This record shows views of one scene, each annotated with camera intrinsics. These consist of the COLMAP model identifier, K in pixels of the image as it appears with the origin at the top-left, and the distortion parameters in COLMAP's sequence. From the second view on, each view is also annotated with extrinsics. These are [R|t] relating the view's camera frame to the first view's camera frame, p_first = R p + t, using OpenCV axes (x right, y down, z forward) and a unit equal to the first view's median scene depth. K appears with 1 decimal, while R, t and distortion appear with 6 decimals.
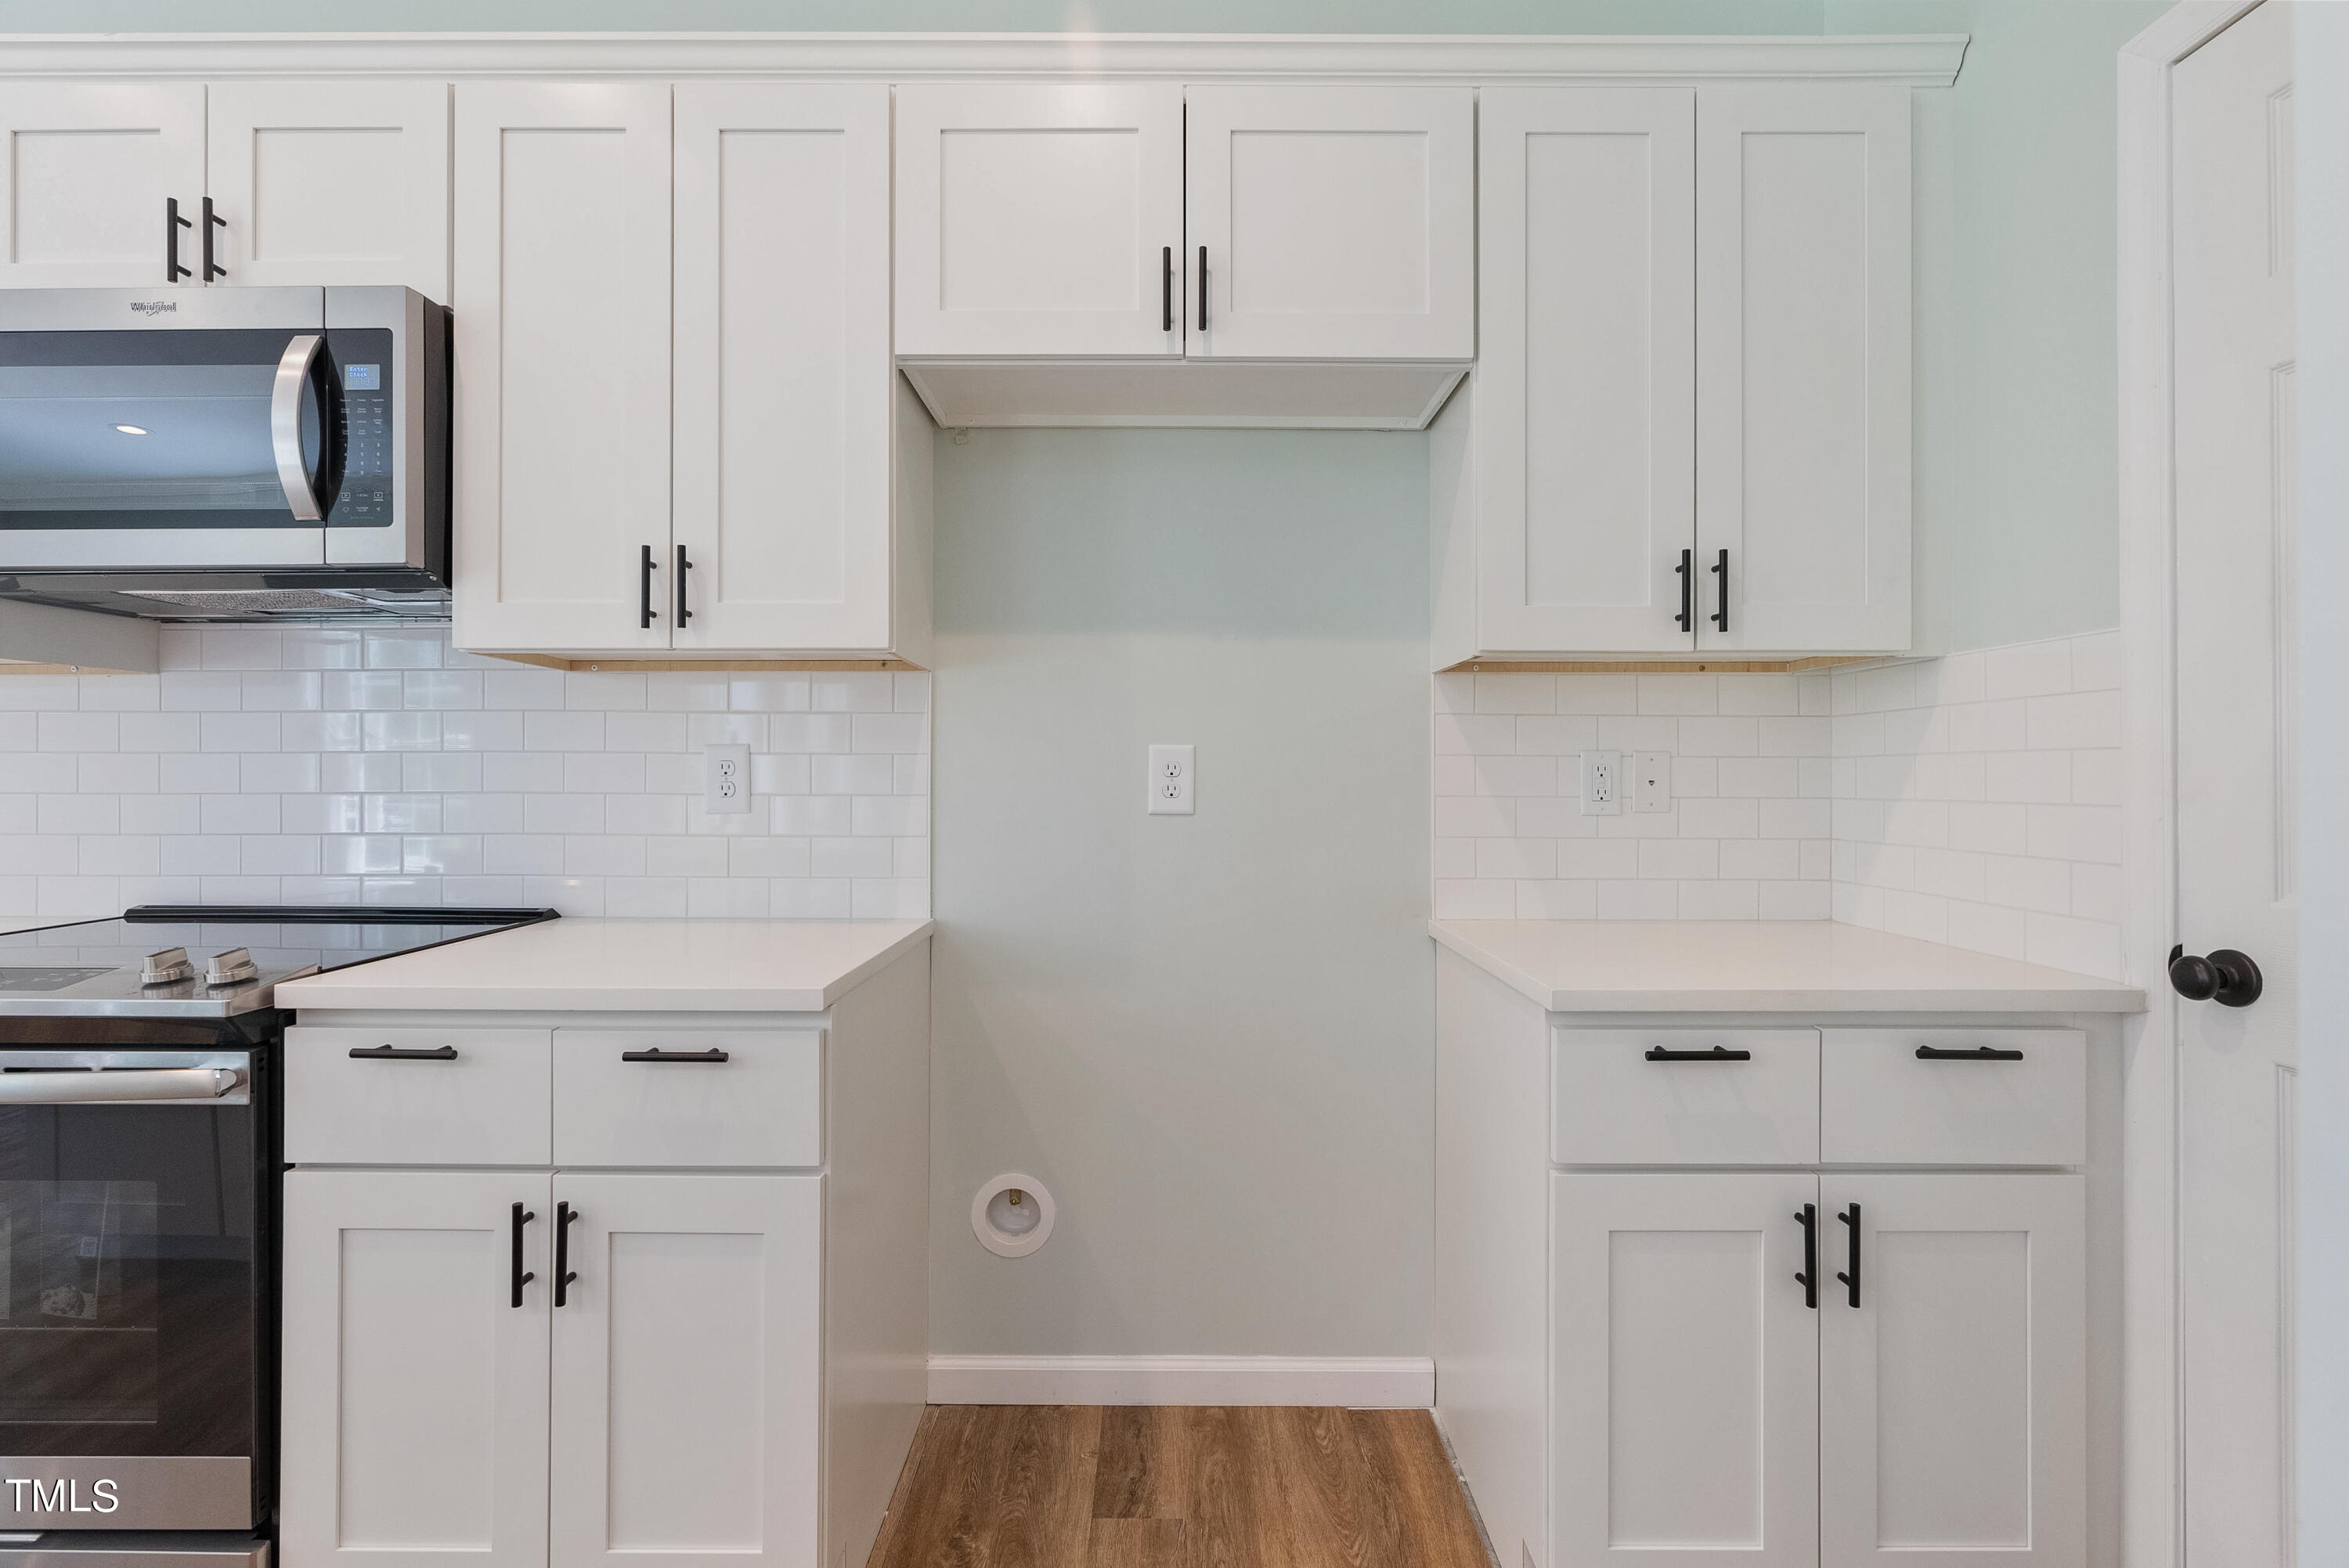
lens RADIAL K [[1054.3, 0, 1173.9], [0, 1054.3, 759.5], [0, 0, 1]] dist [-0.010083, 0.000273]
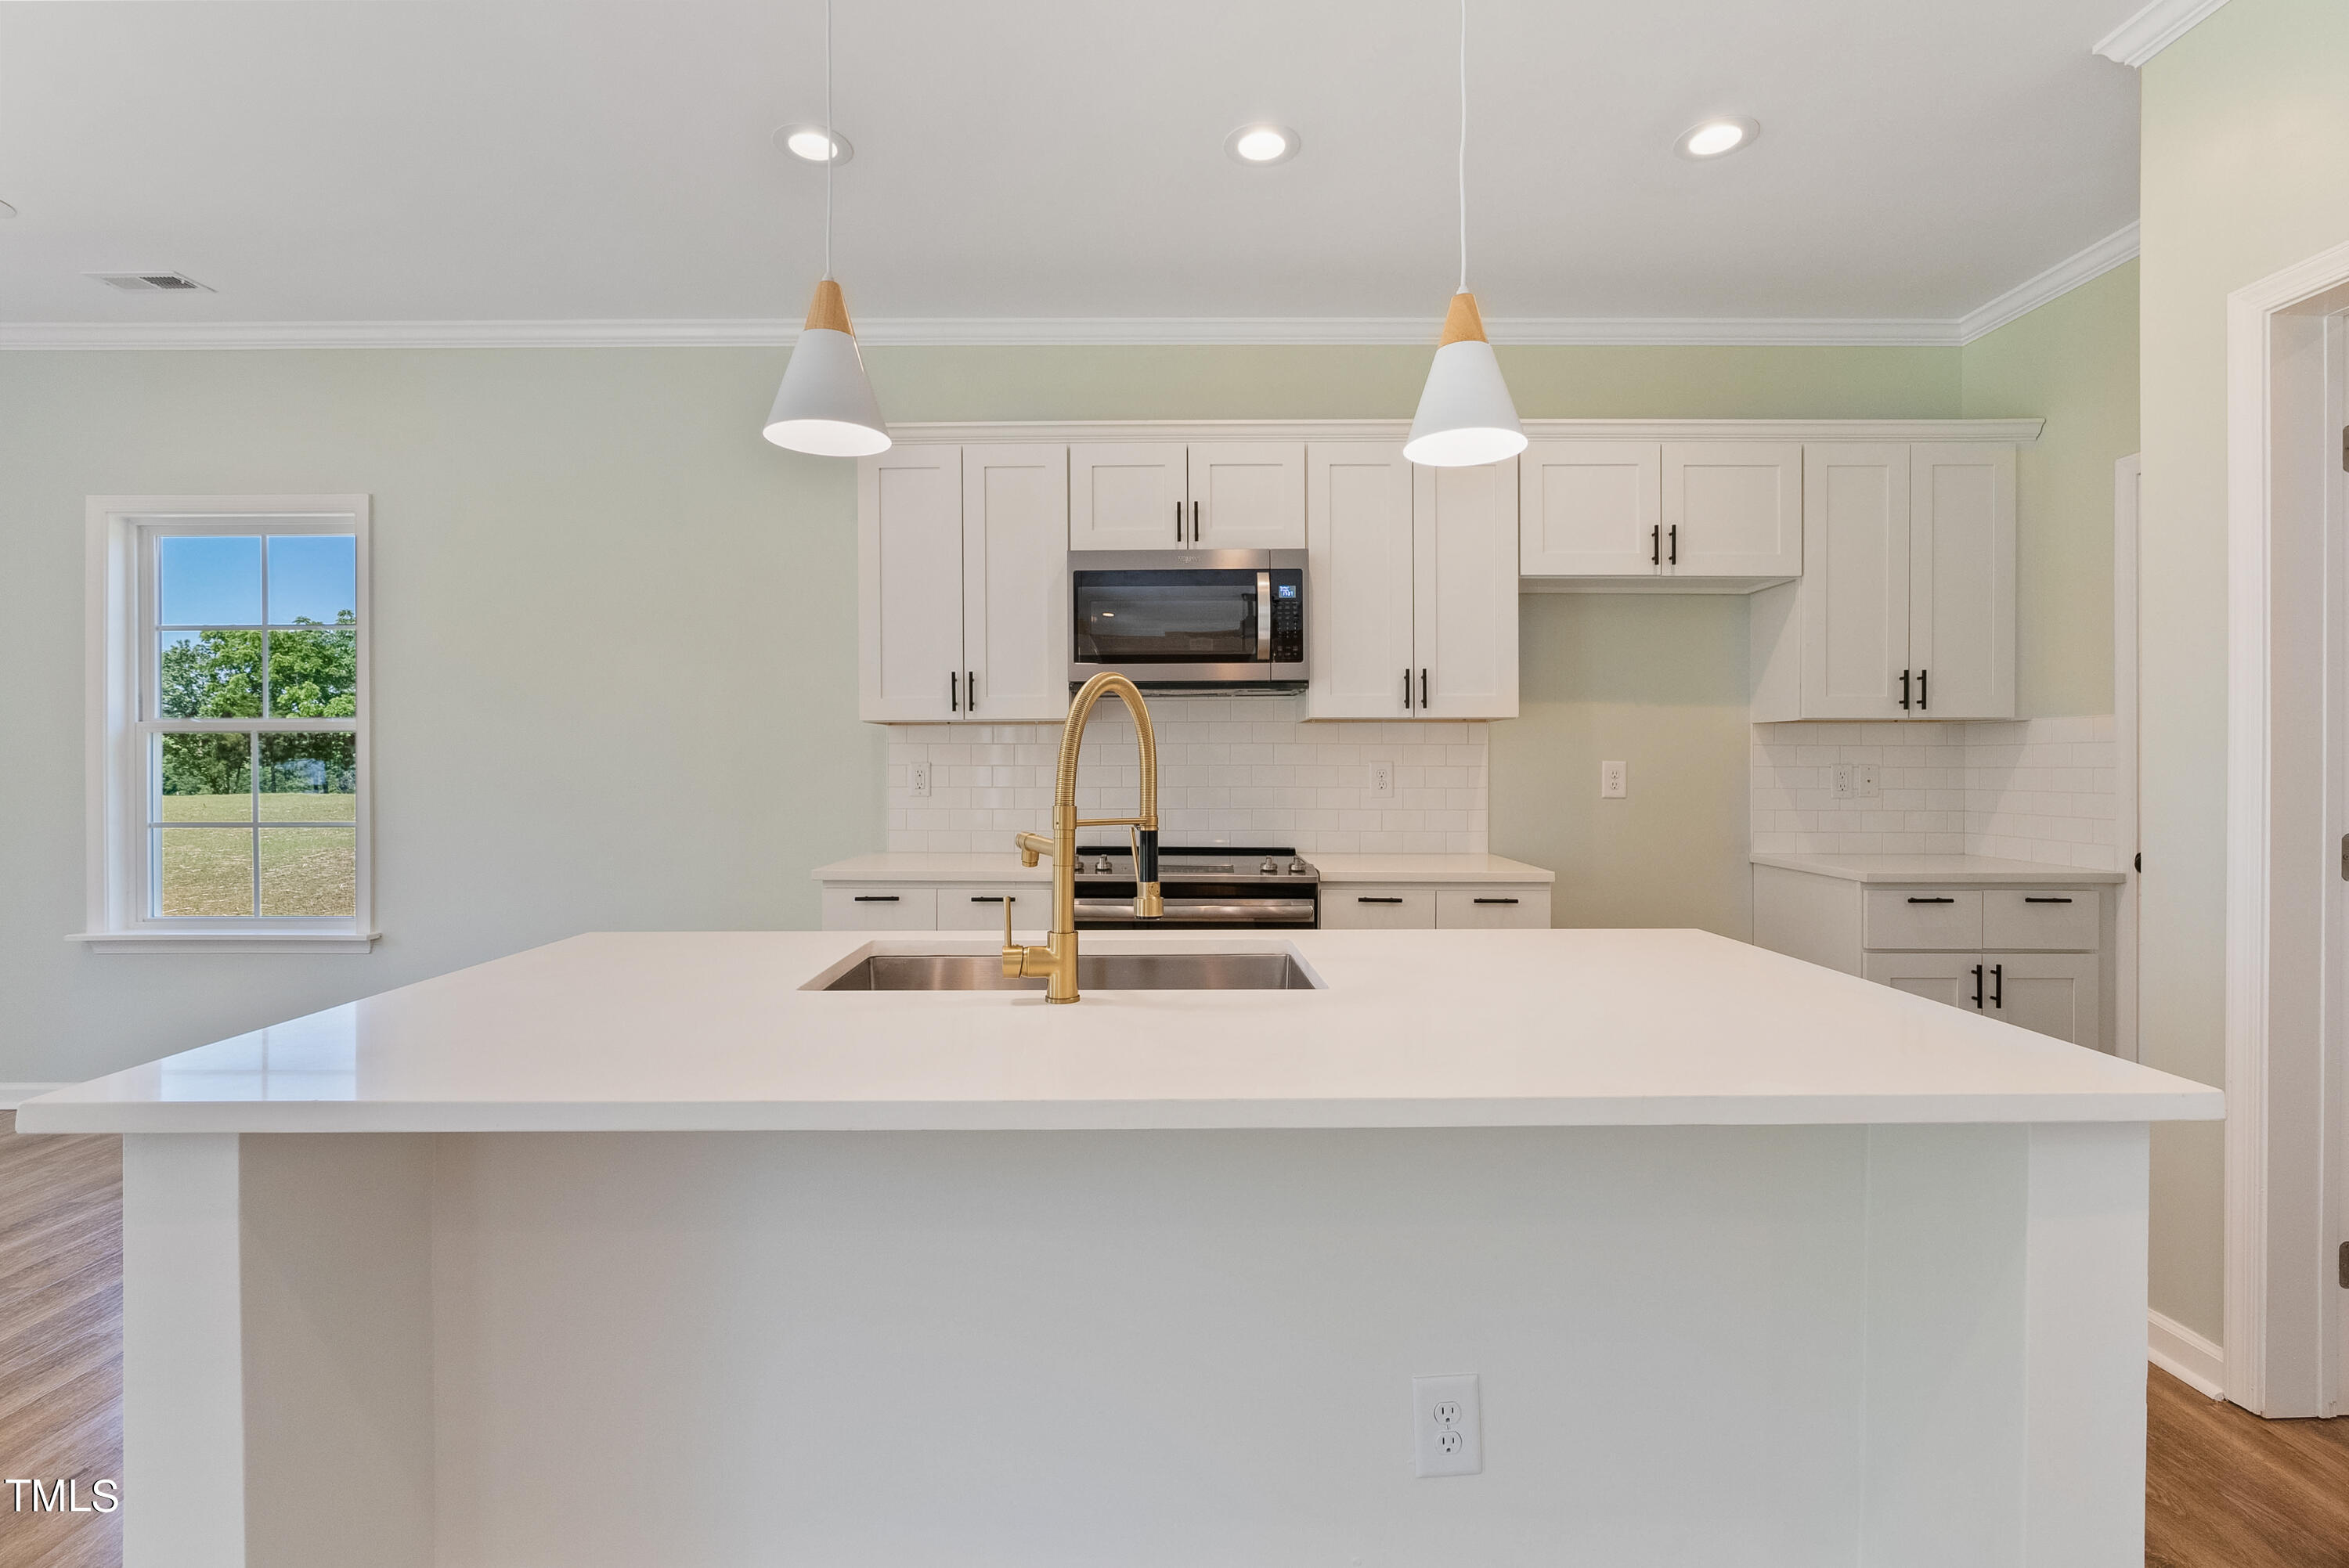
lens RADIAL K [[1038.8, 0, 1171.2], [0, 1038.8, 759.5], [0, 0, 1]] dist [0.001858, -0.009616]
pose [[0.999978, -0.001856, -0.006324, -0.957886], [0.001891, 0.999983, 0.005457, -0.035924], [0.006314, -0.005469, 0.999965, -1.066712]]
